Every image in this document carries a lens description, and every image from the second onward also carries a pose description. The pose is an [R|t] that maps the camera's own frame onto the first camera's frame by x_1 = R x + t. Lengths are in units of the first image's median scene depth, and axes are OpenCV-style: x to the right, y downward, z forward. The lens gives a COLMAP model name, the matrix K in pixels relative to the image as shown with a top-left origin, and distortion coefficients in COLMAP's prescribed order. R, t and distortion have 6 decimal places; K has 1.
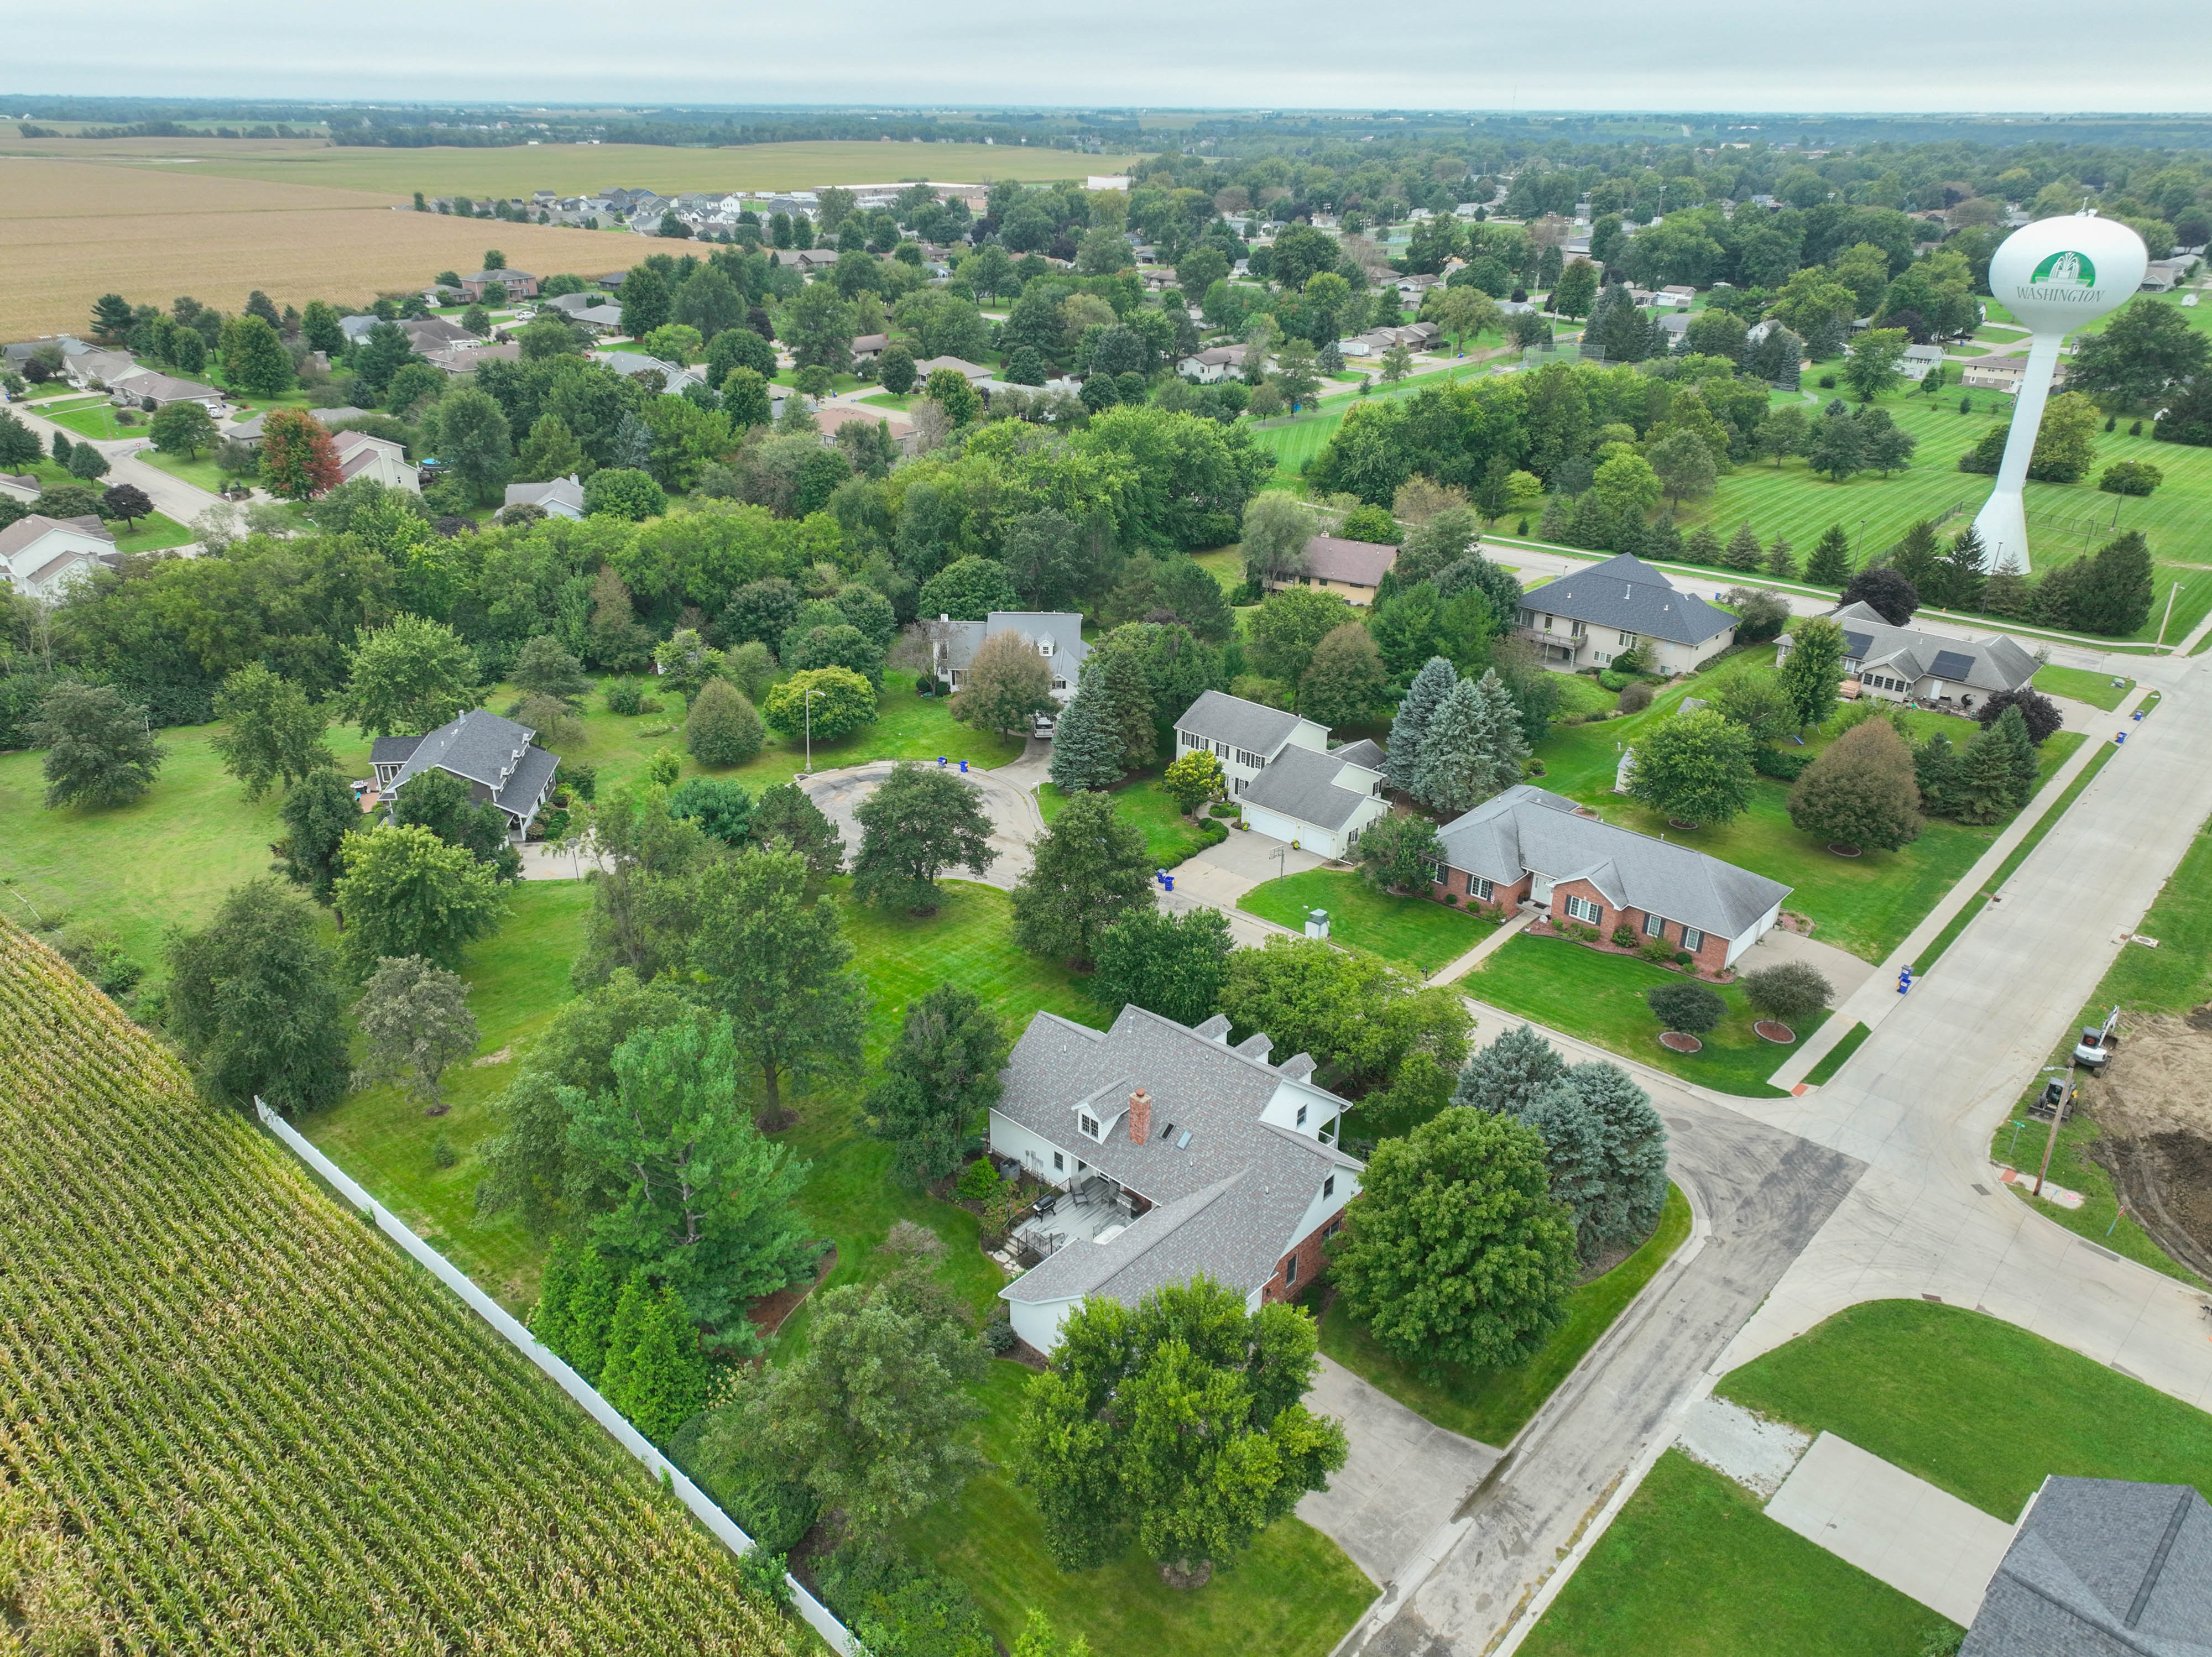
lens RADIAL K [[1549.0, 0, 1106.0], [0, 1549.0, 828.5], [0, 0, 1]] dist [0.007025, 0.003581]
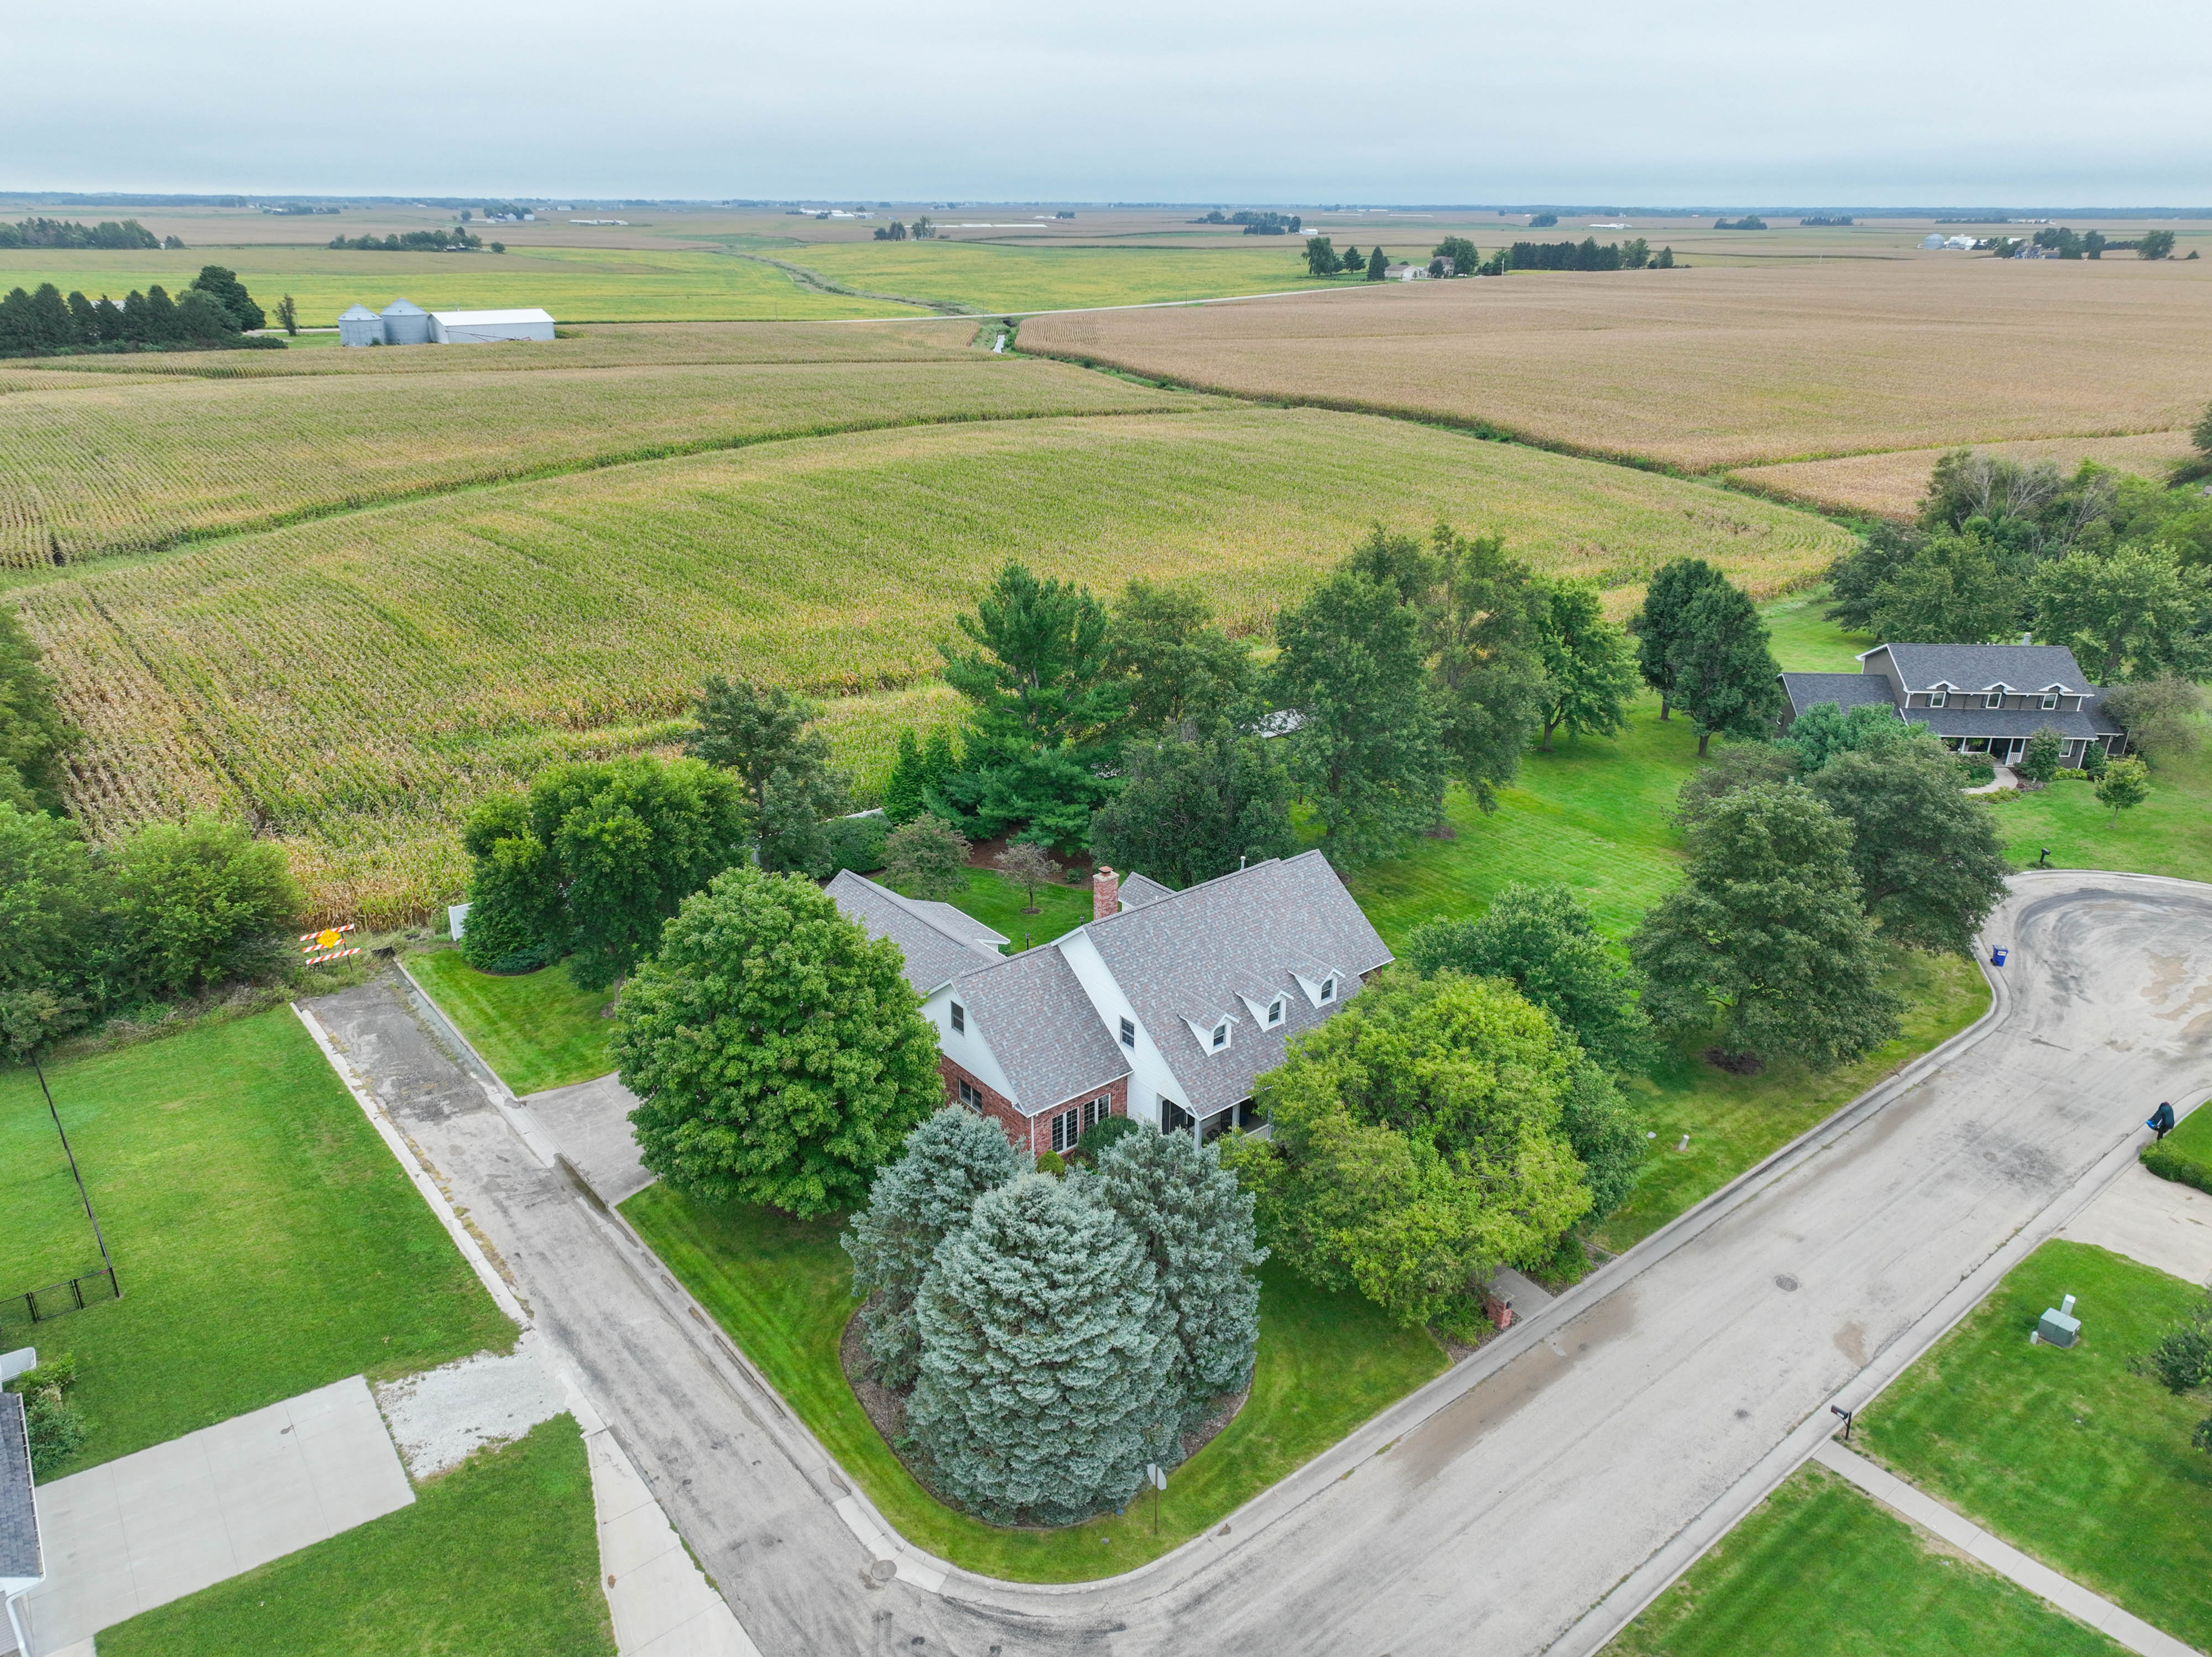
lens RADIAL K [[1551.0, 0, 1106.0], [0, 1551.0, 828.5], [0, 0, 1]] dist [-0.001515, 0.018356]
pose [[-0.144177, 0.361760, -0.921055, 0.496732], [-0.428087, 0.816373, 0.387655, -0.109603], [0.892163, 0.450182, 0.037163, 0.606305]]
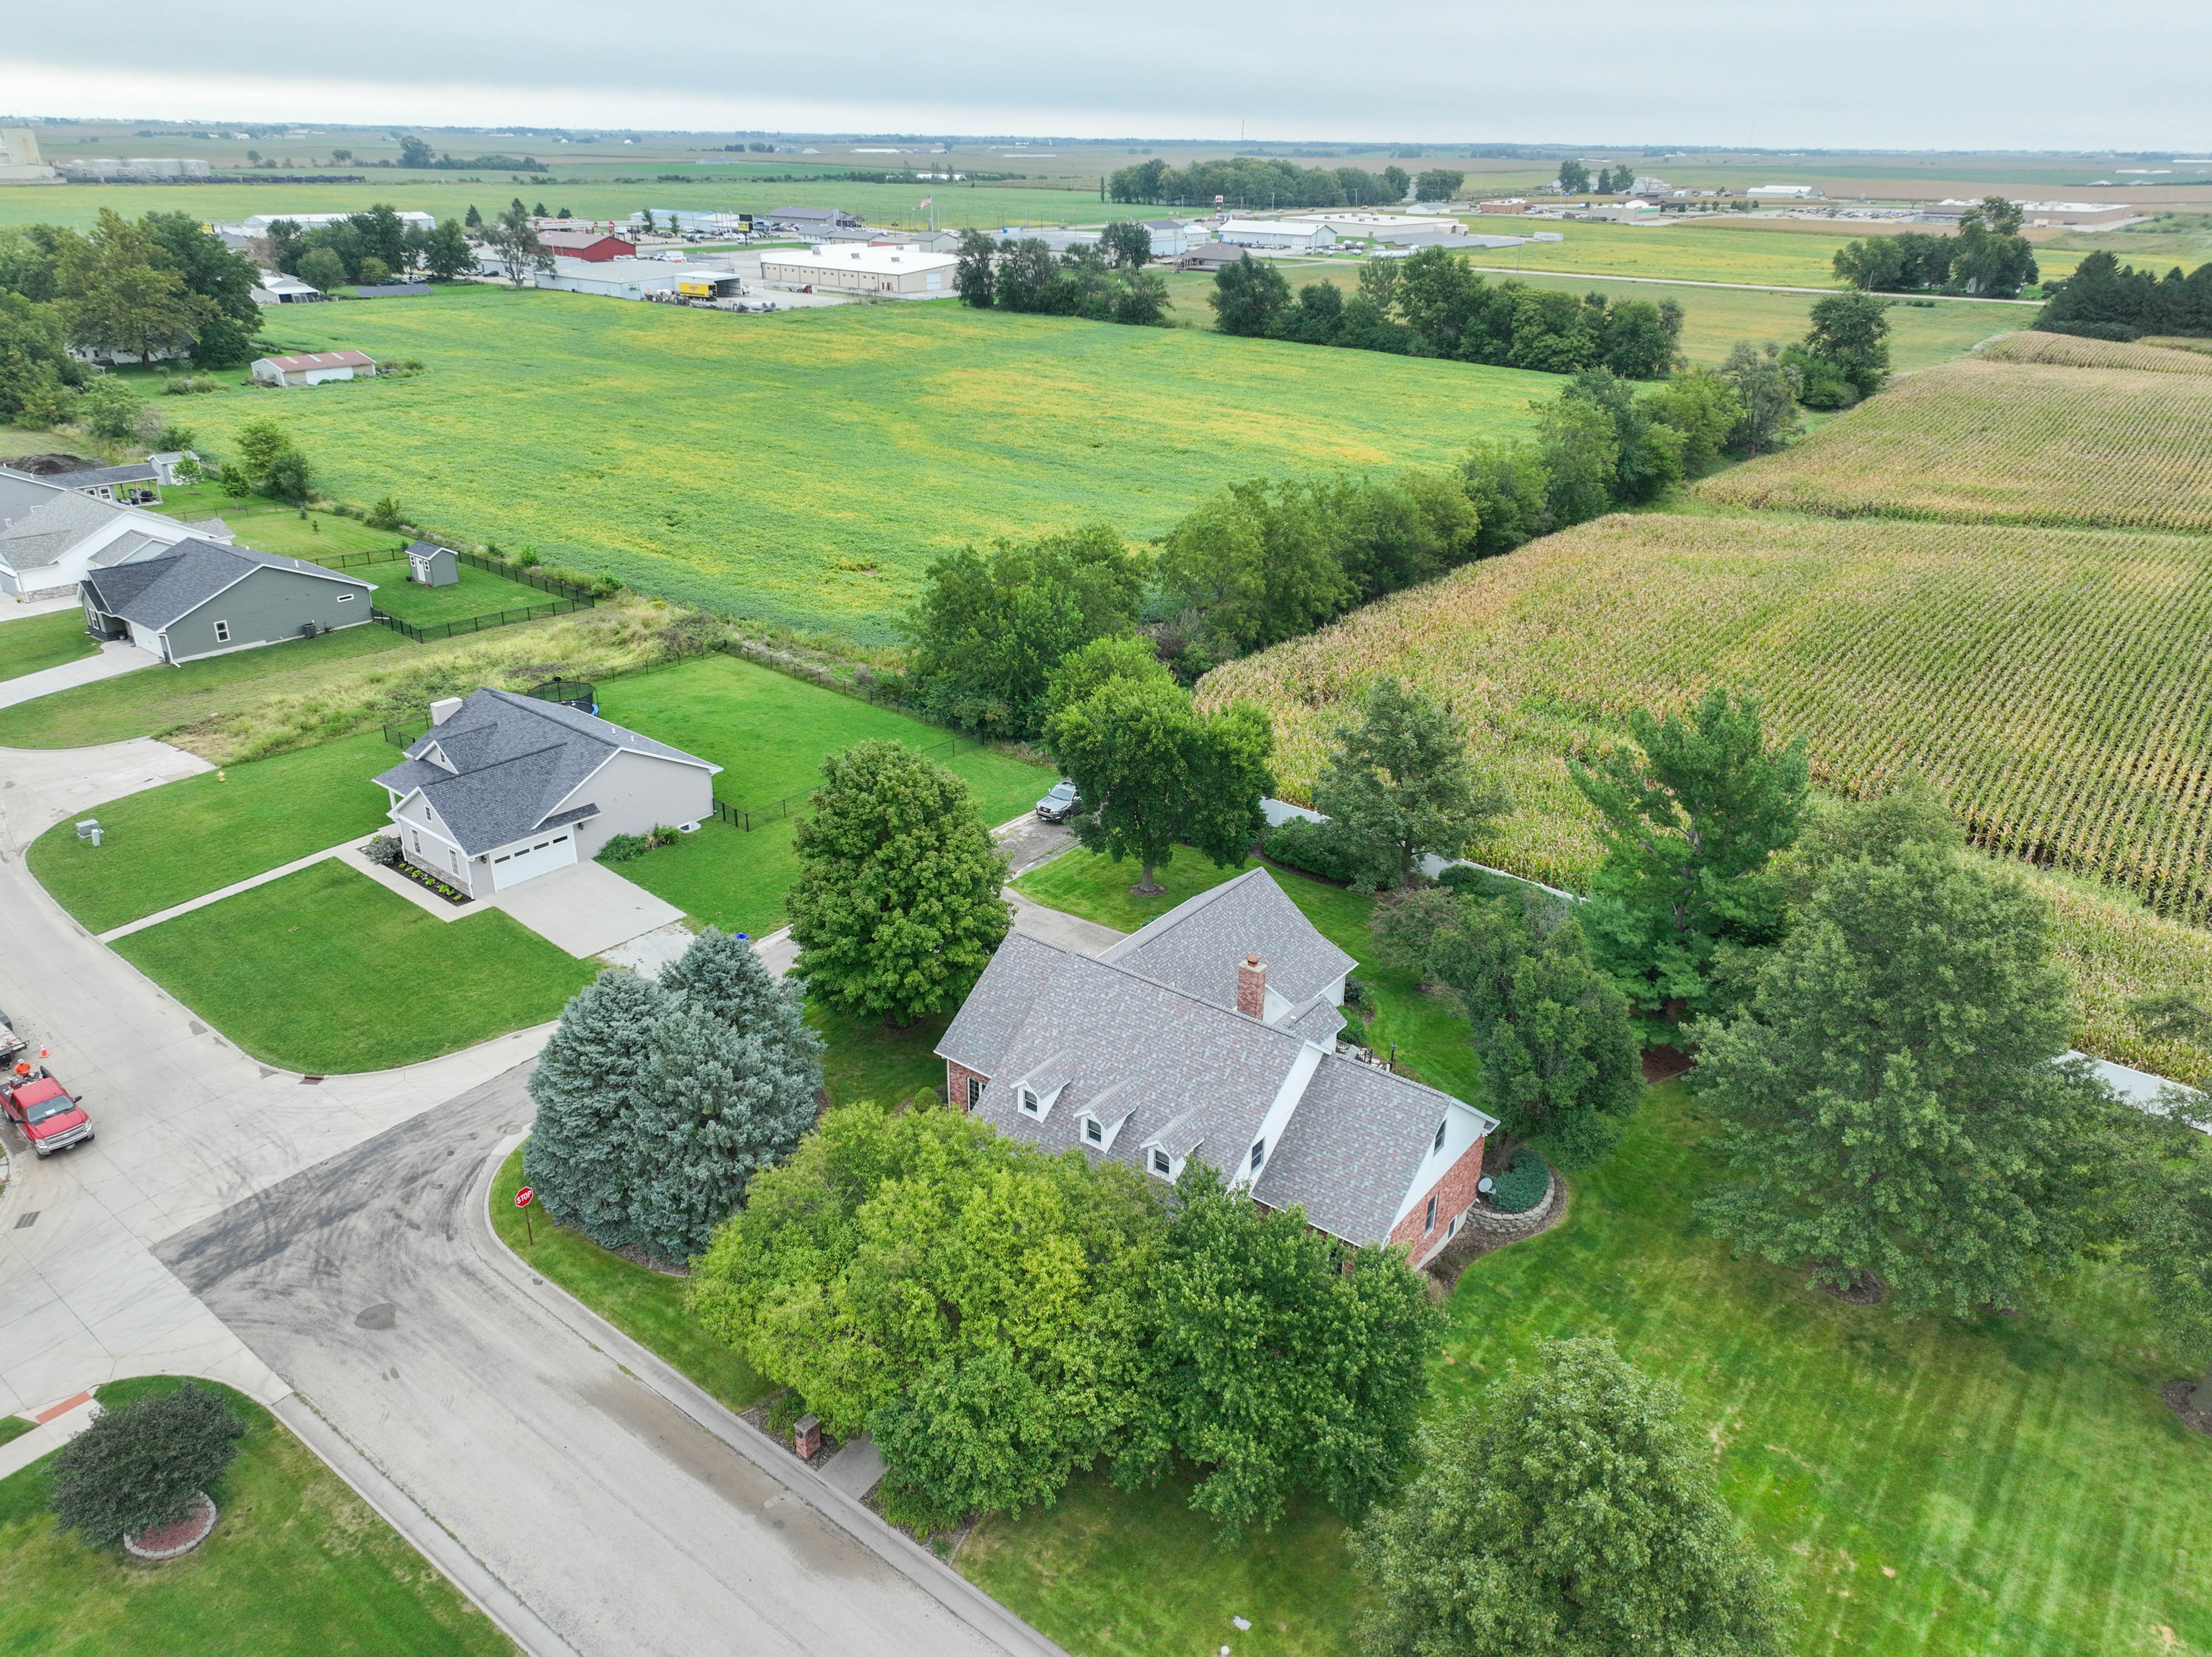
lens RADIAL K [[1551.0, 0, 1106.0], [0, 1551.0, 828.5], [0, 0, 1]] dist [-0.001515, 0.018356]
pose [[-0.995898, 0.014335, -0.089337, 0.103506], [-0.058281, 0.653619, 0.754577, -0.286985], [0.069209, 0.756688, -0.650102, 0.916820]]
